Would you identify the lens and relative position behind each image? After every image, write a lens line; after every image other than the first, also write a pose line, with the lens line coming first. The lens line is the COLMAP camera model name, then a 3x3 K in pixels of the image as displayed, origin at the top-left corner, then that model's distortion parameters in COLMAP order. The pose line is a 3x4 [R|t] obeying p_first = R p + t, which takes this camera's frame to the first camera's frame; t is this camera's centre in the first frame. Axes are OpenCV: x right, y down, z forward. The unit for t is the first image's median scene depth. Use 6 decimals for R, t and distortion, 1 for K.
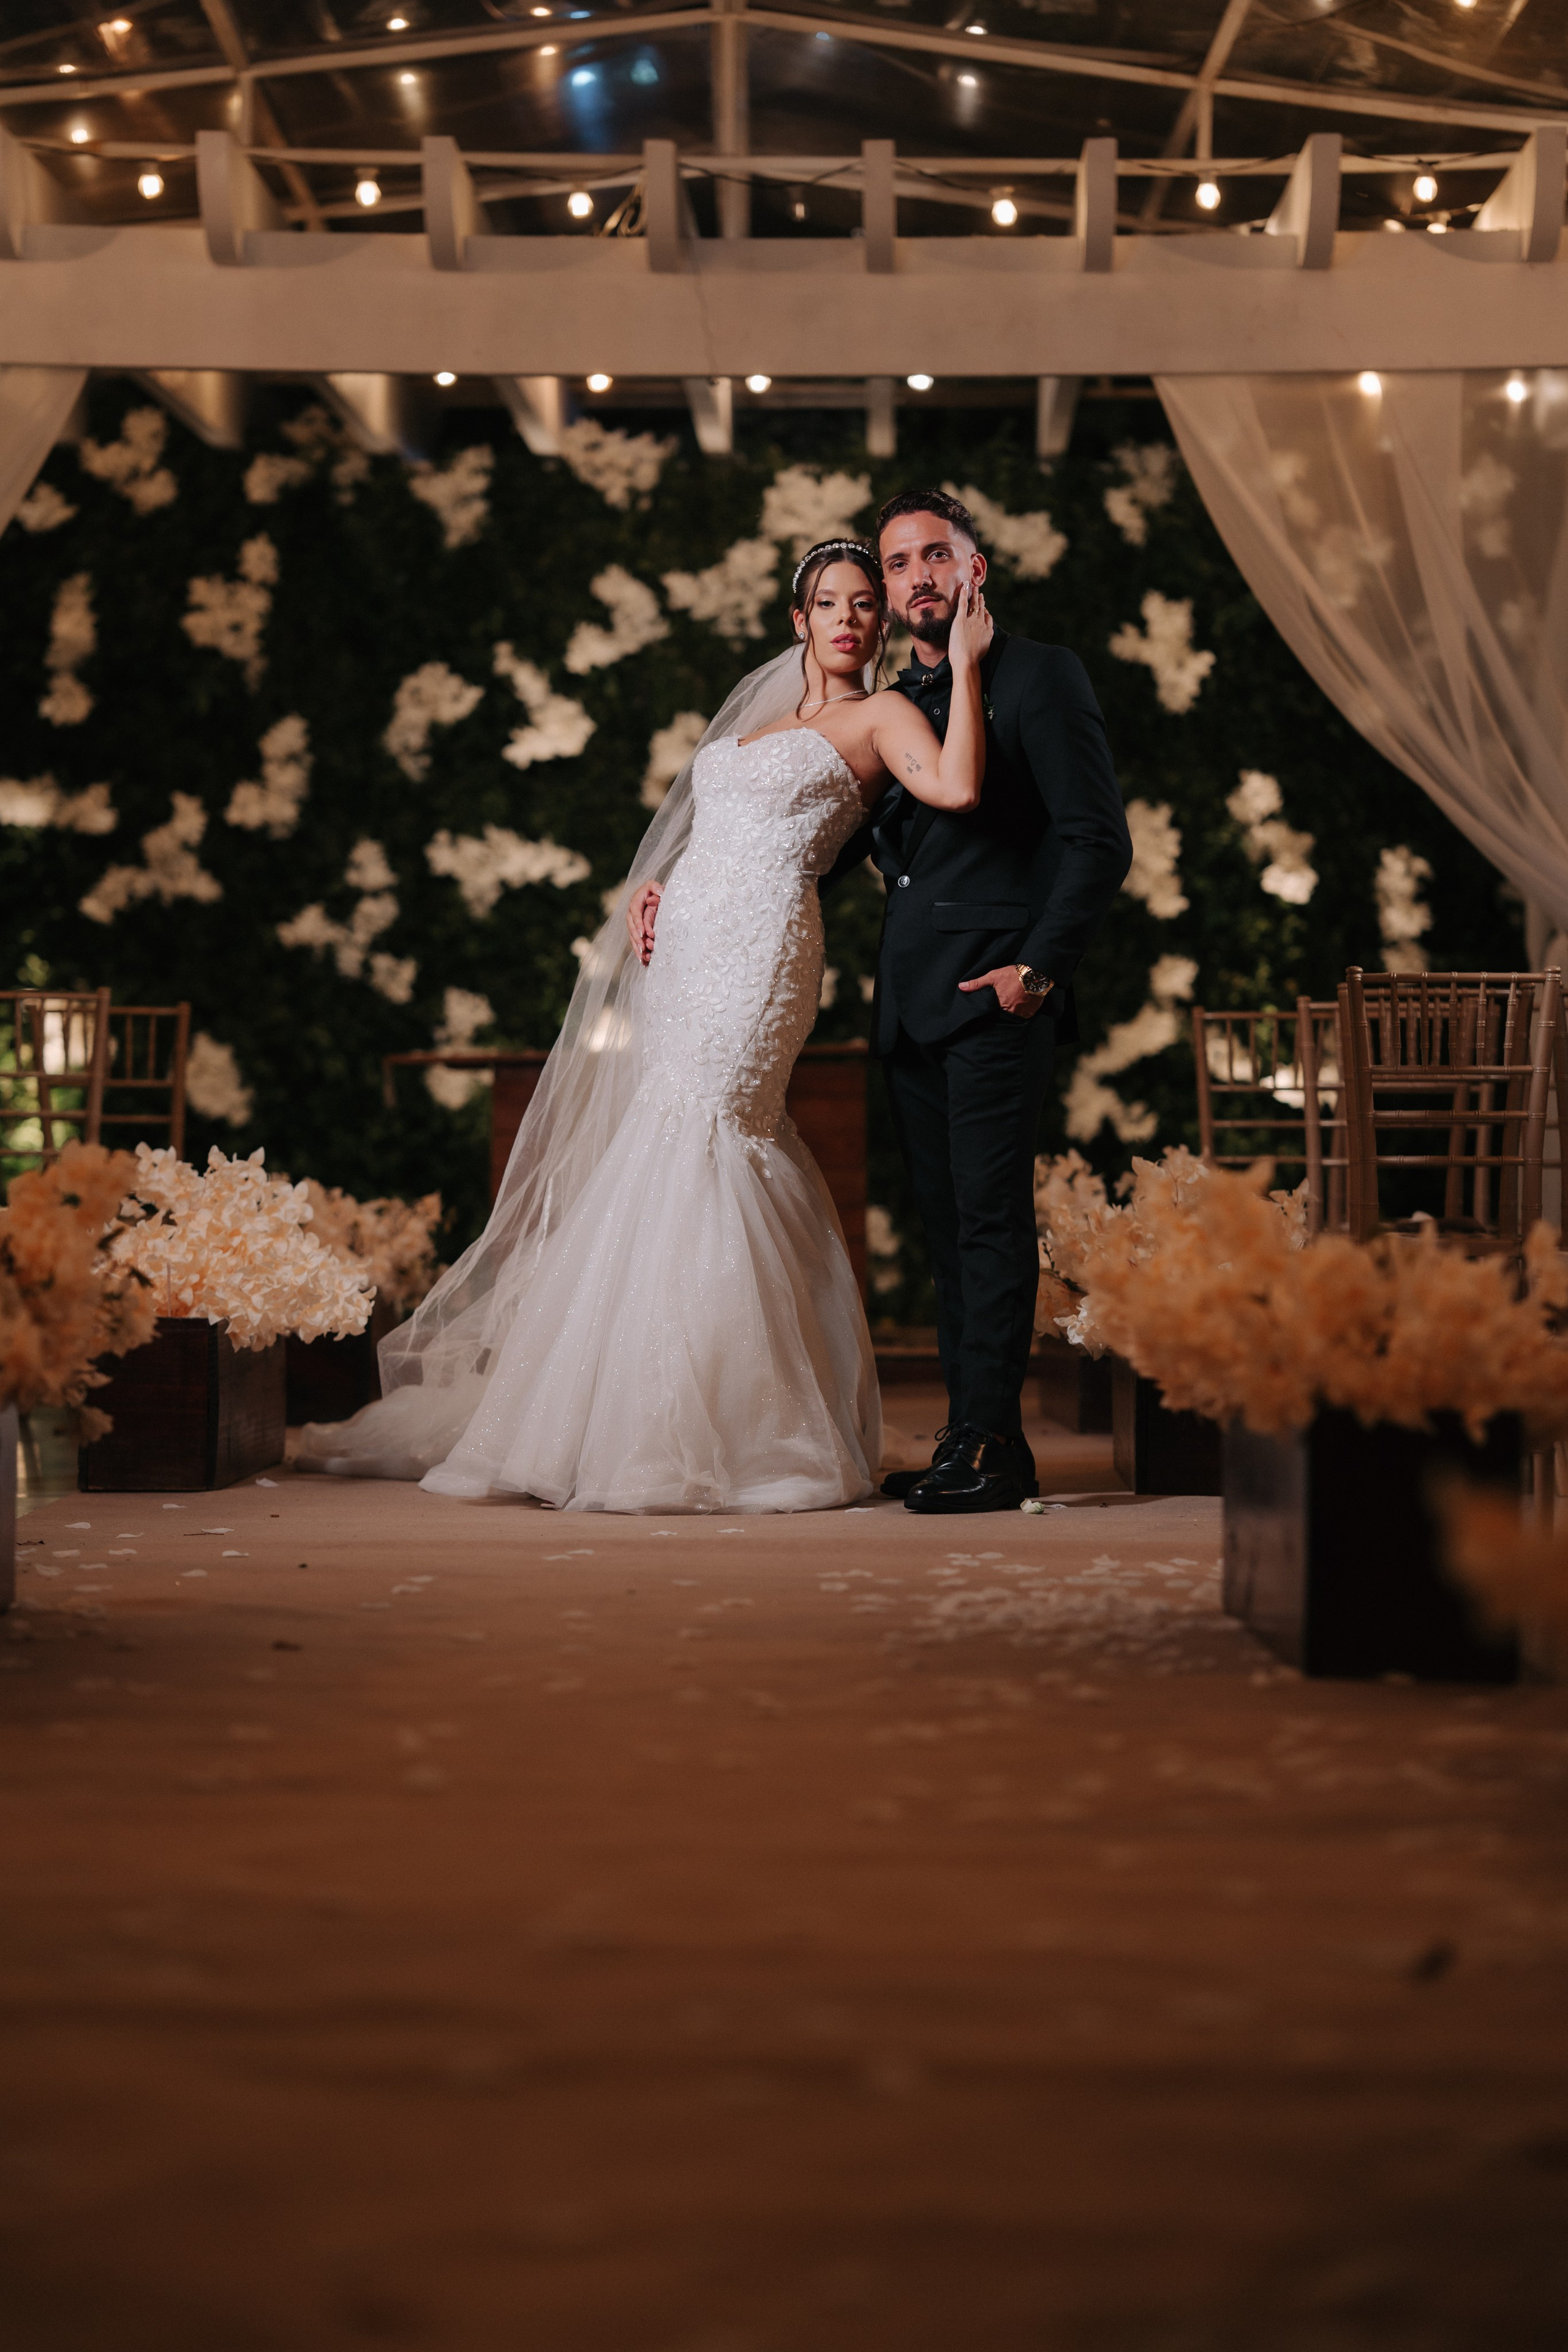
lens RADIAL K [[5786.5, 0, 802.8], [0, 5786.5, 1173.1], [0, 0, 1]] dist [1.121892, 0.000000]
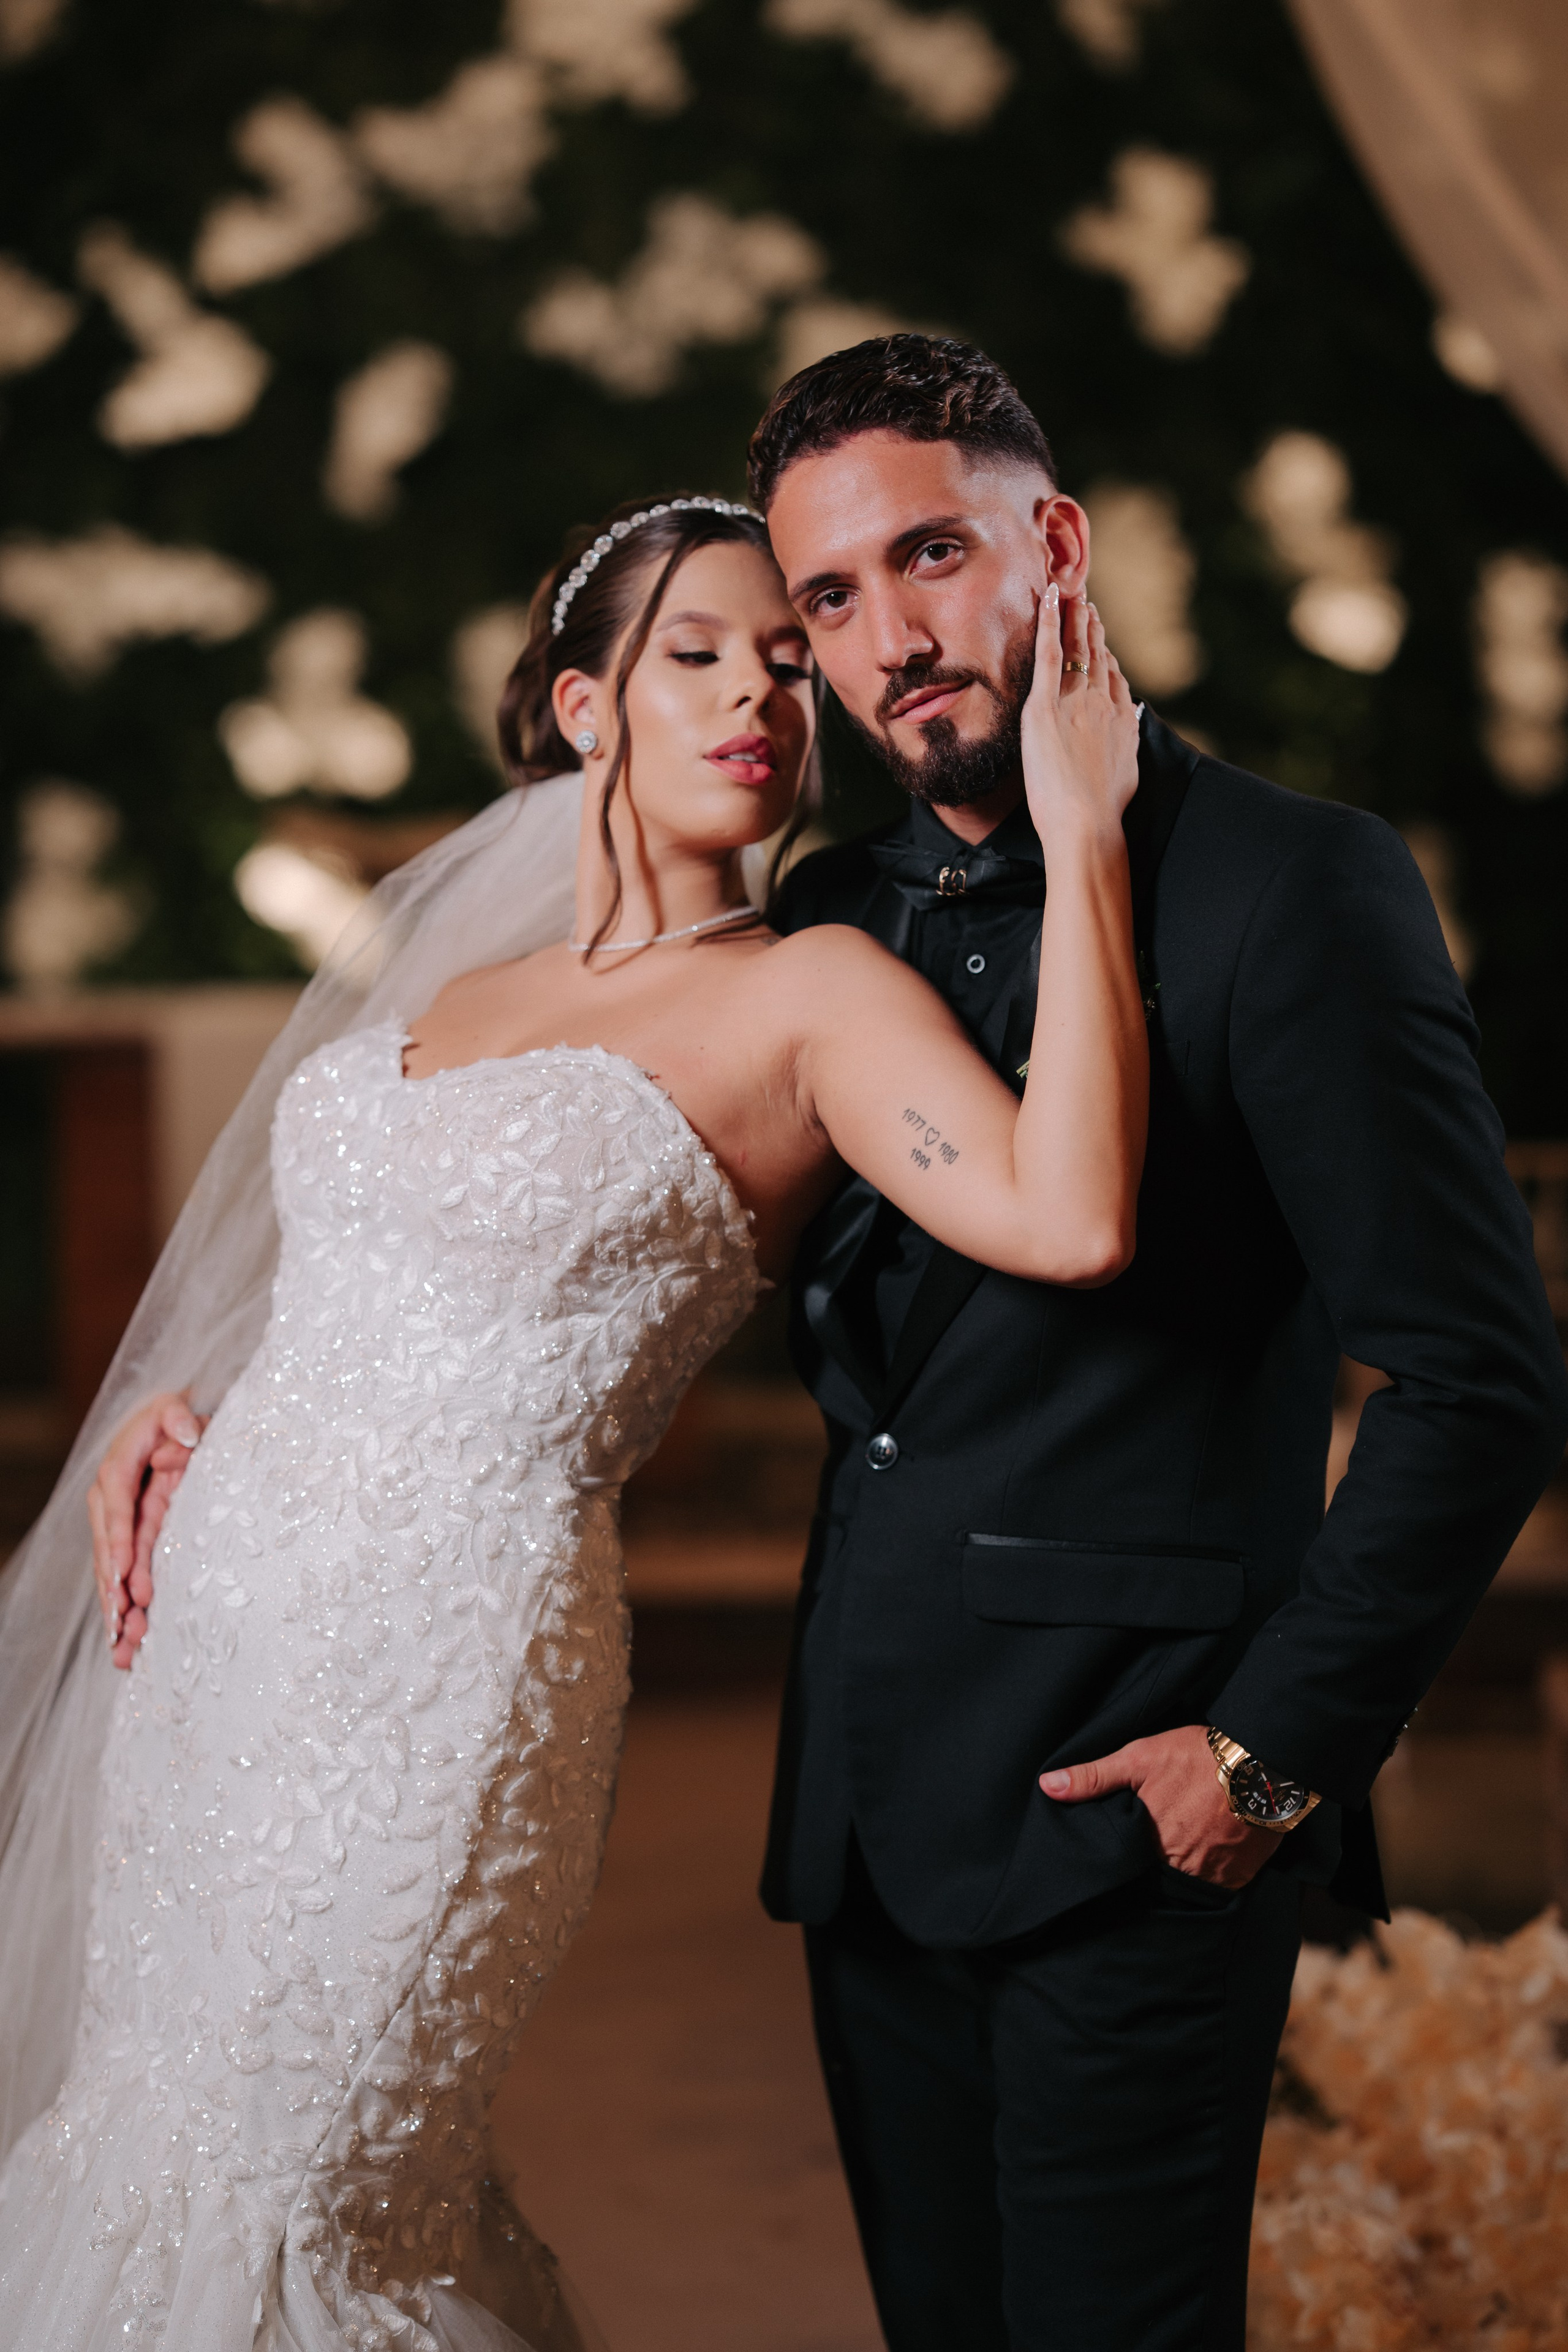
lens RADIAL K [[5786.5, 0, 817.1], [0, 5786.5, 1236.6], [0, 0, 1]] dist [1.121892, 0.000000]
pose [[0.999336, -0.013437, 0.033854, 0.003257], [0.009754, 0.994244, 0.106695, -0.100473], [-0.035093, -0.106294, 0.993715, 0.668409]]
